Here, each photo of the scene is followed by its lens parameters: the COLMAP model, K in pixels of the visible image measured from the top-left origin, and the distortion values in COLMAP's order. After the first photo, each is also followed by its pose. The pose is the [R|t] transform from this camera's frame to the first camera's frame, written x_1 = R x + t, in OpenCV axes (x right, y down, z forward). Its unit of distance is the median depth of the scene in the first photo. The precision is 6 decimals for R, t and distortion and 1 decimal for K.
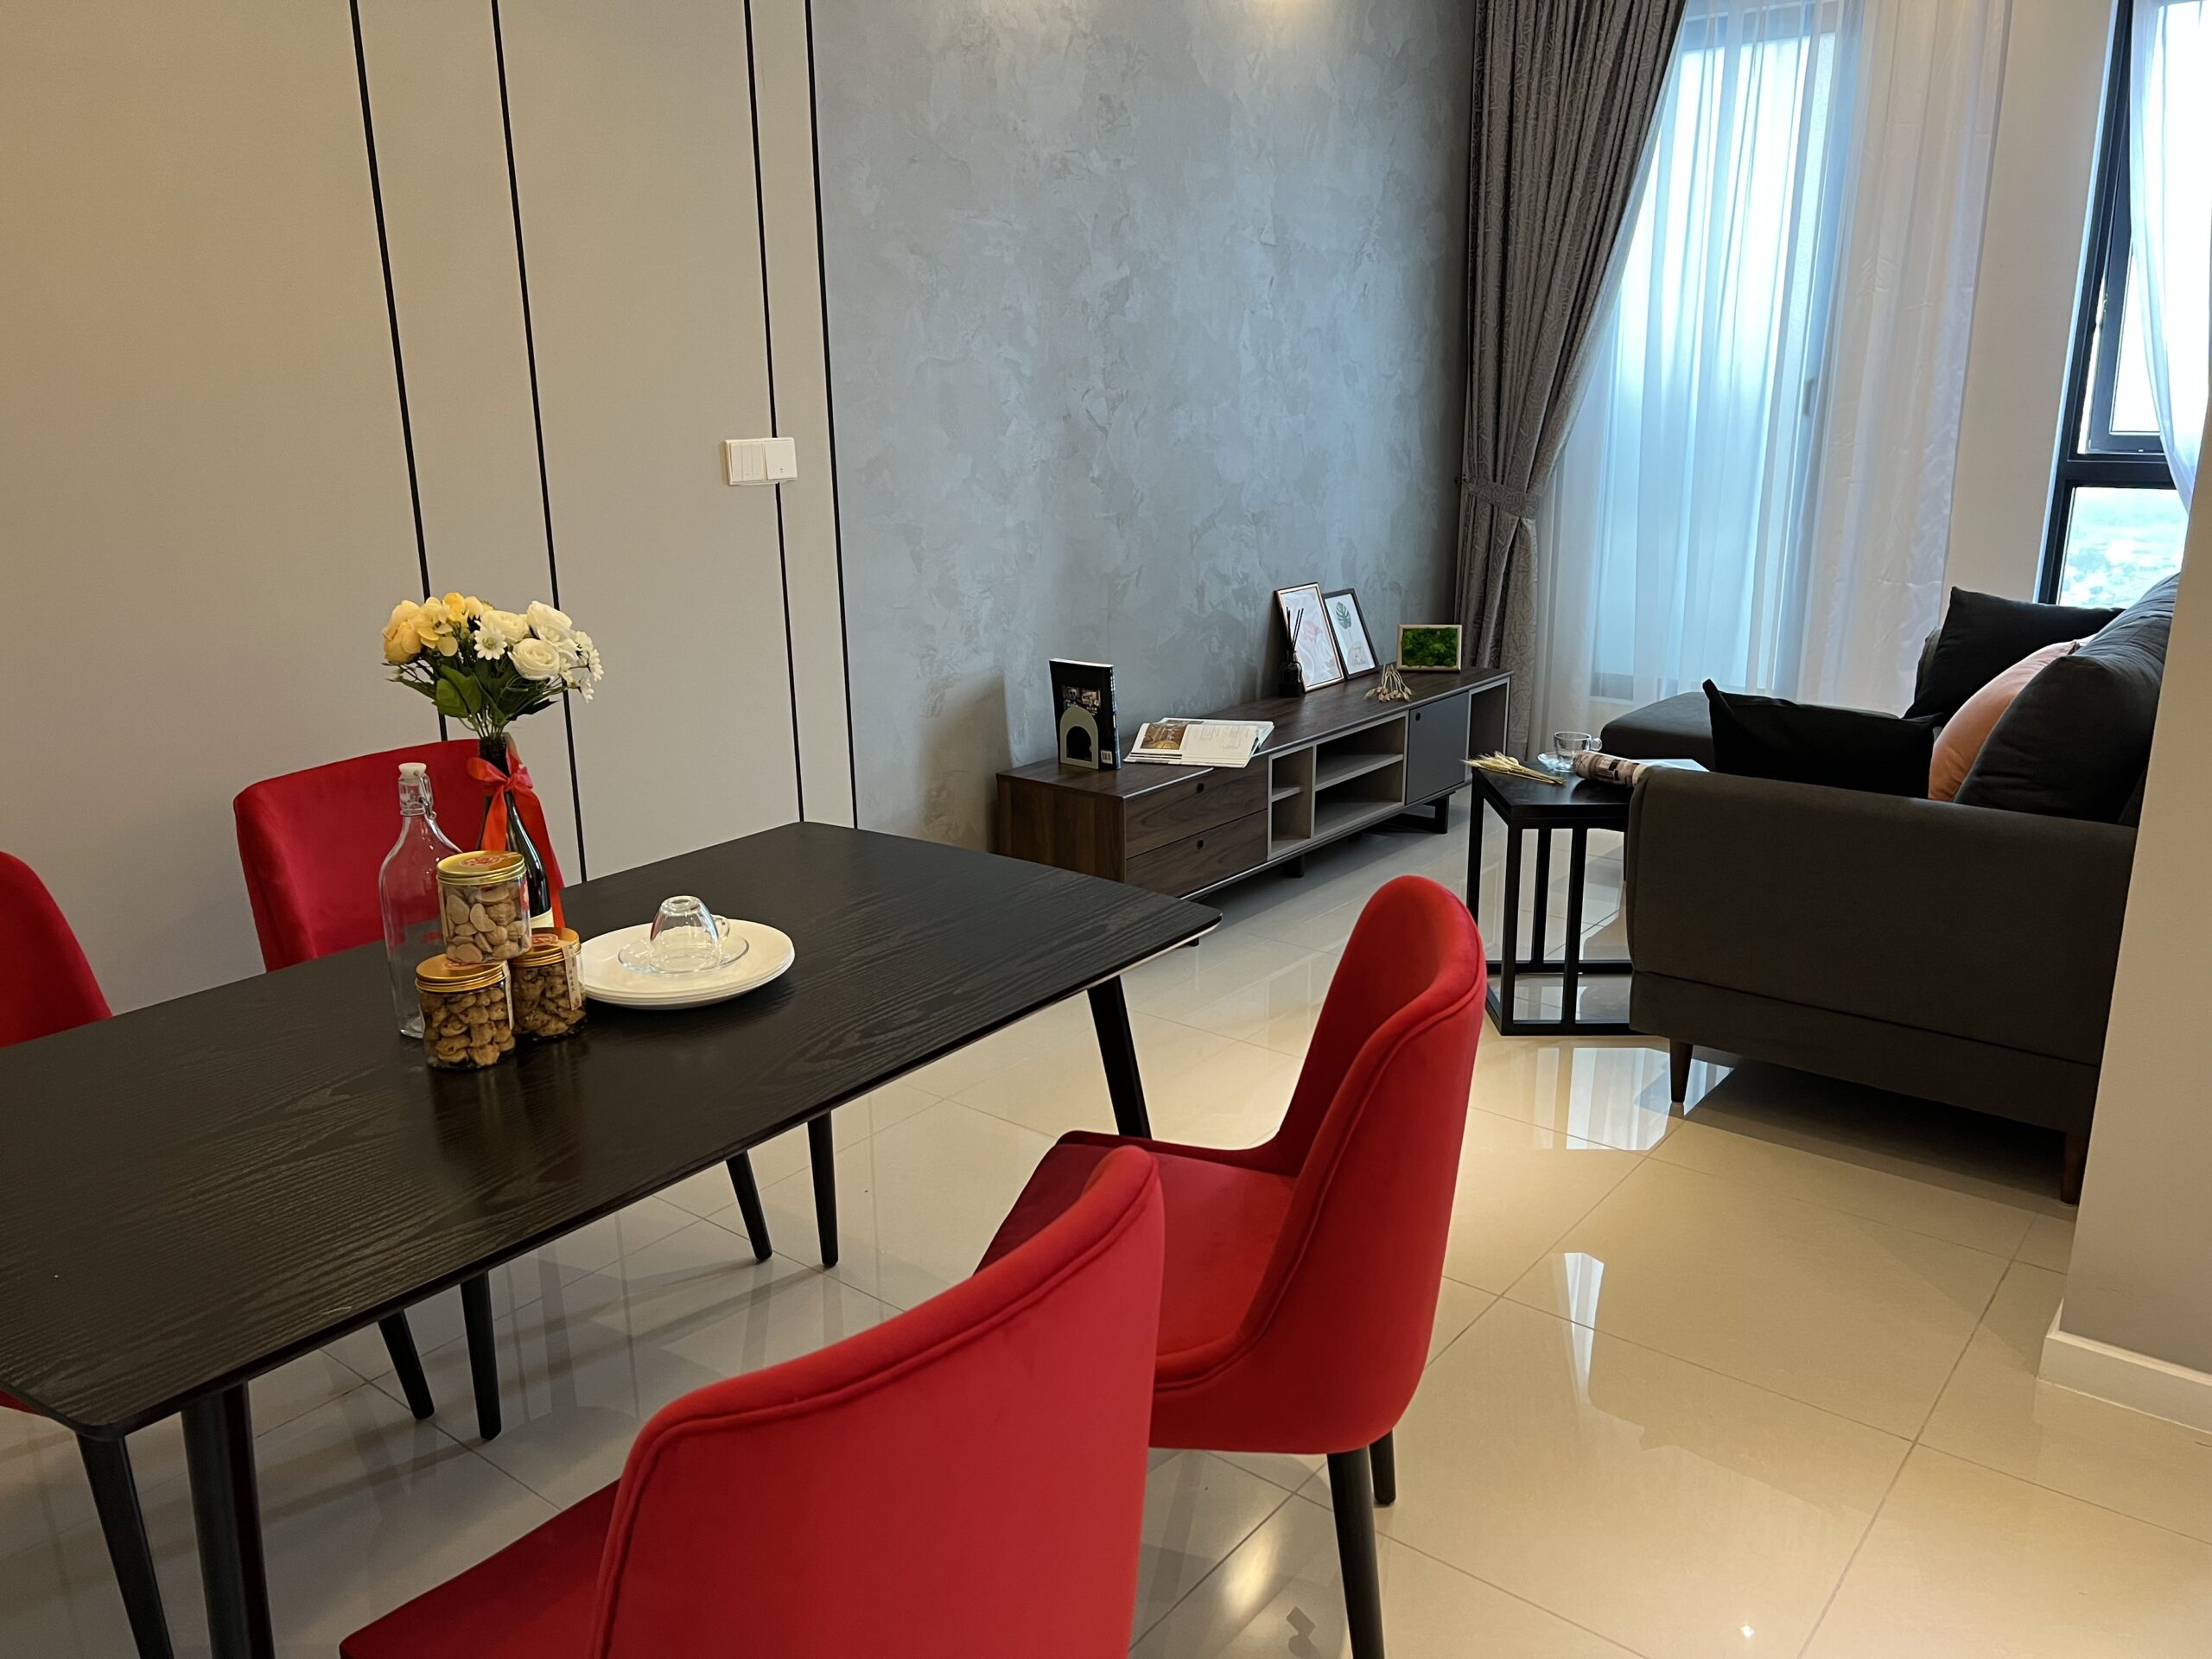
lens RADIAL K [[1664.8, 0, 1107.3], [0, 1664.8, 834.5], [0, 0, 1]] dist [0.027014, -0.015423]
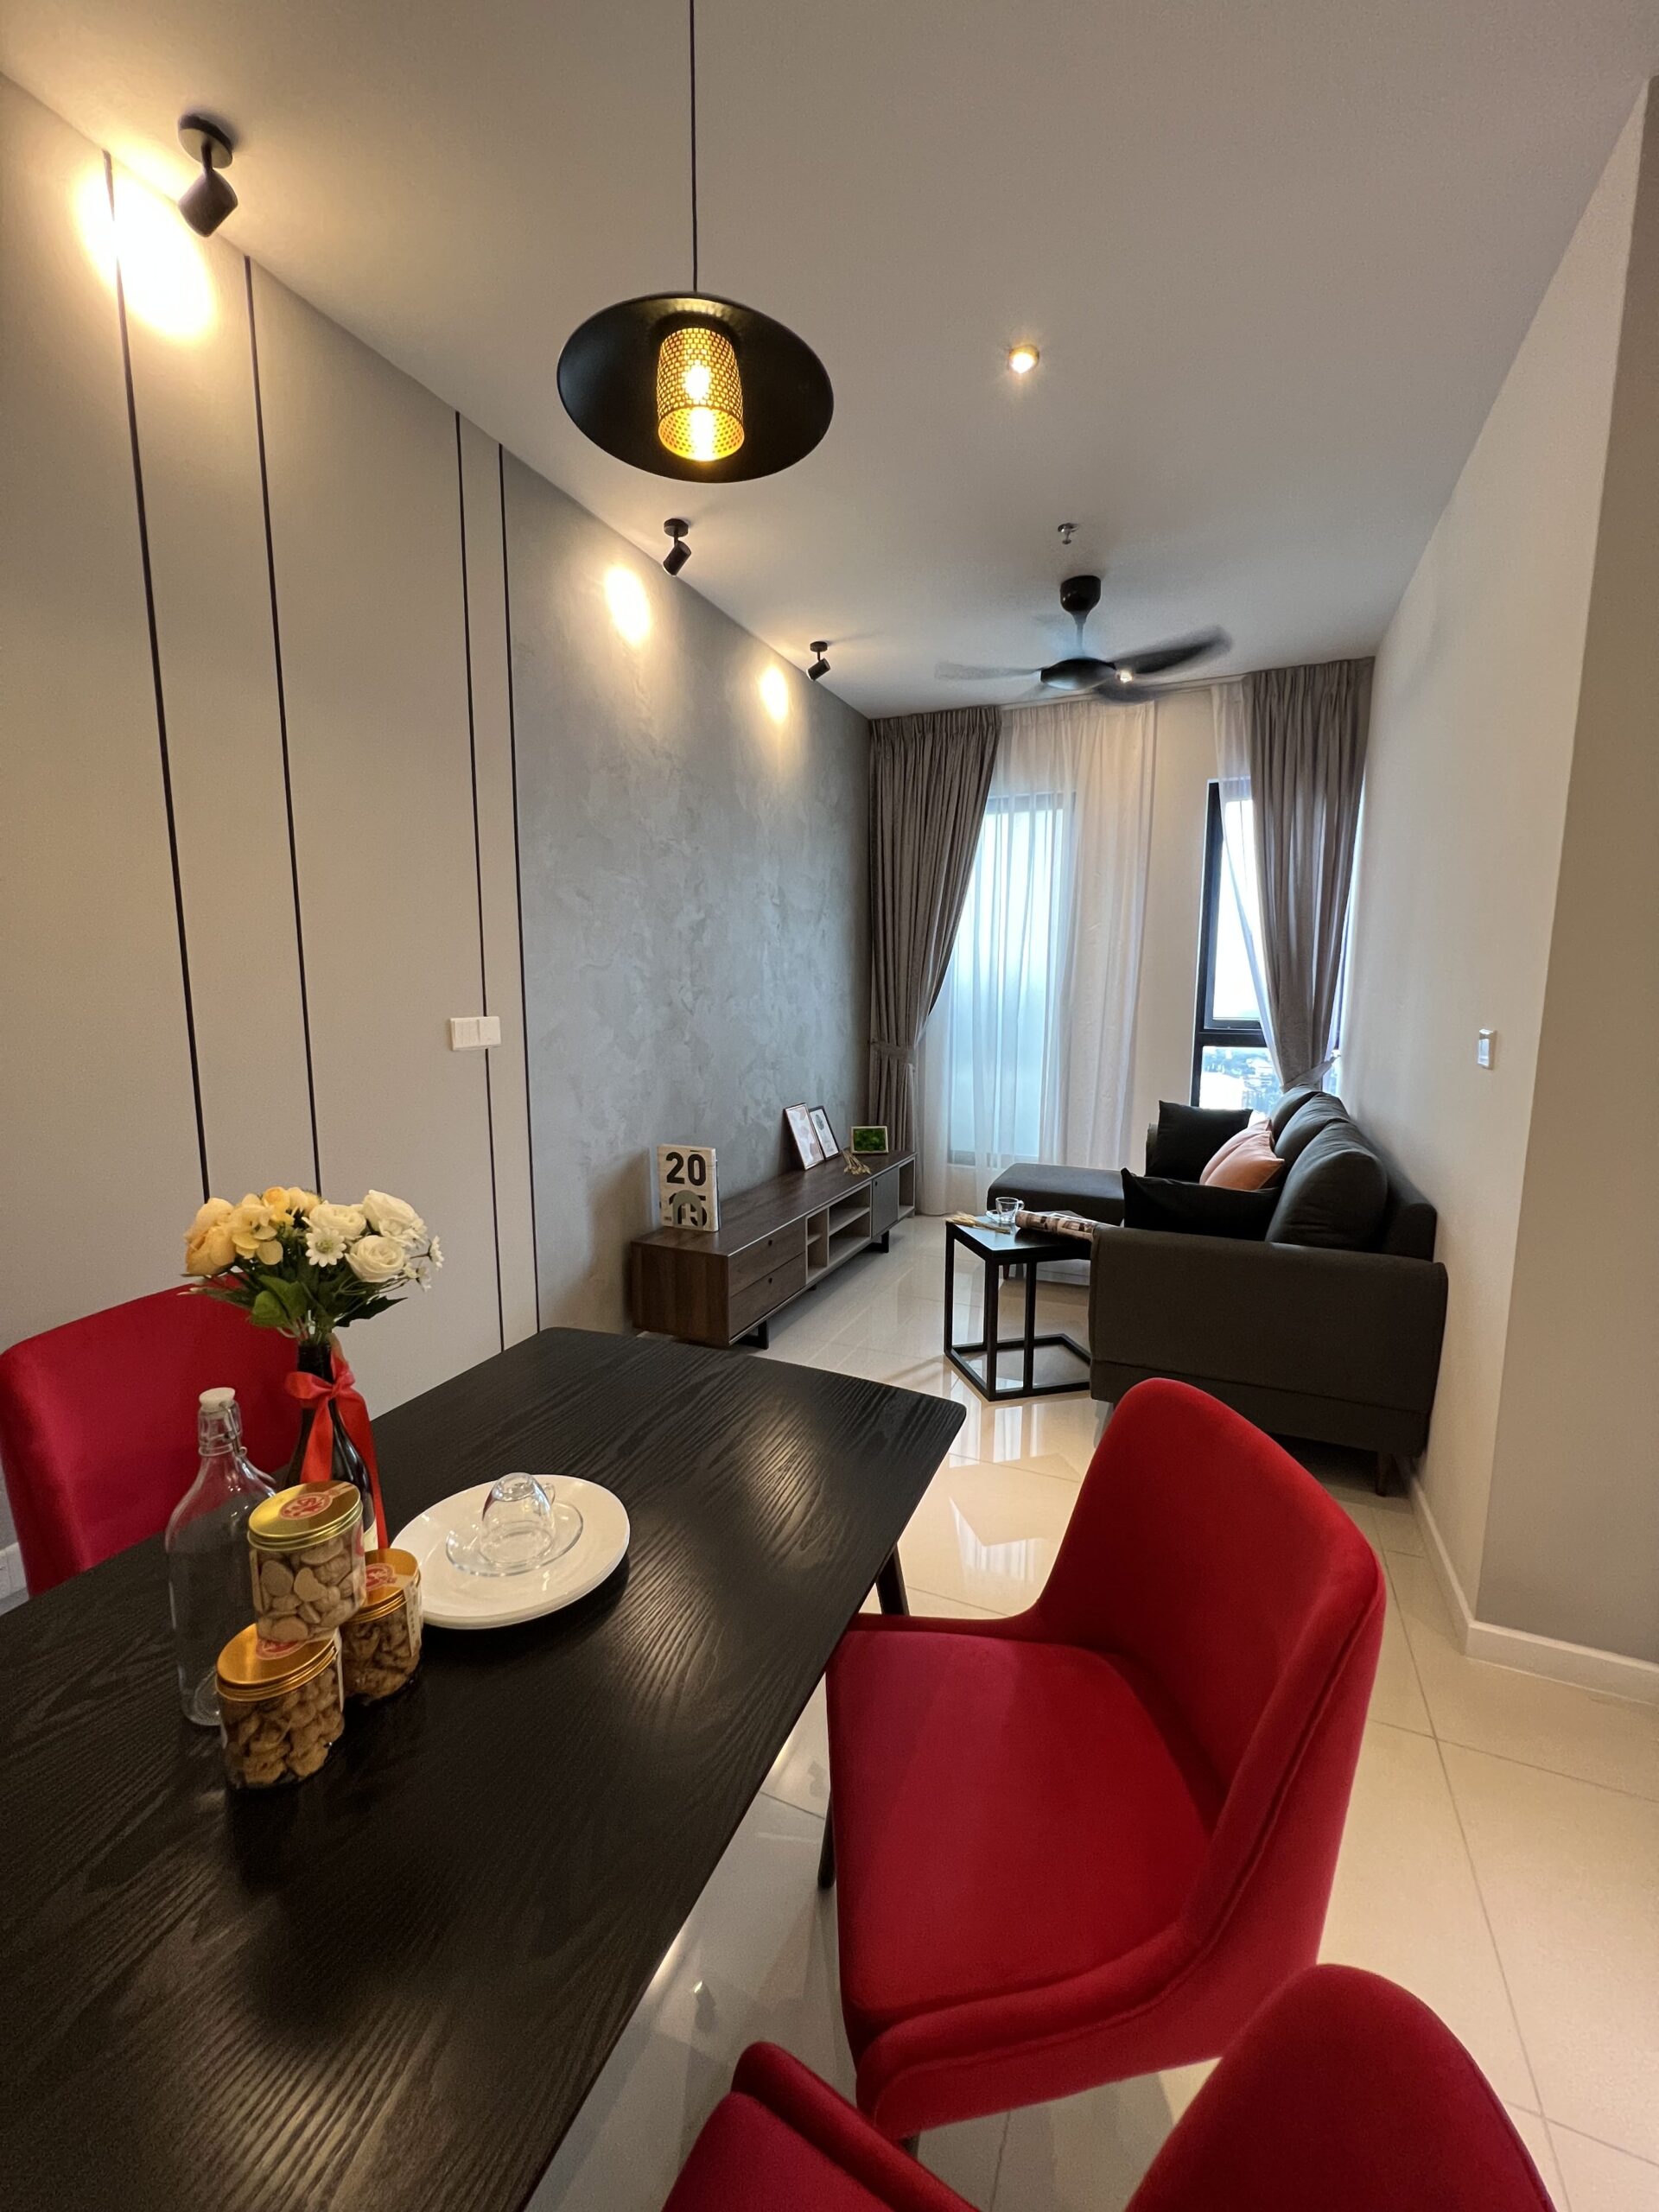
lens RADIAL K [[882.3, 0, 824.2], [0, 882.3, 1103.5], [0, 0, 1]] dist [-0.000129, -0.000247]
pose [[0.967379, -0.020001, 0.252542, -0.103035], [0.053893, 0.990308, -0.128008, -0.051502], [-0.247534, 0.137443, 0.959081, 0.214482]]
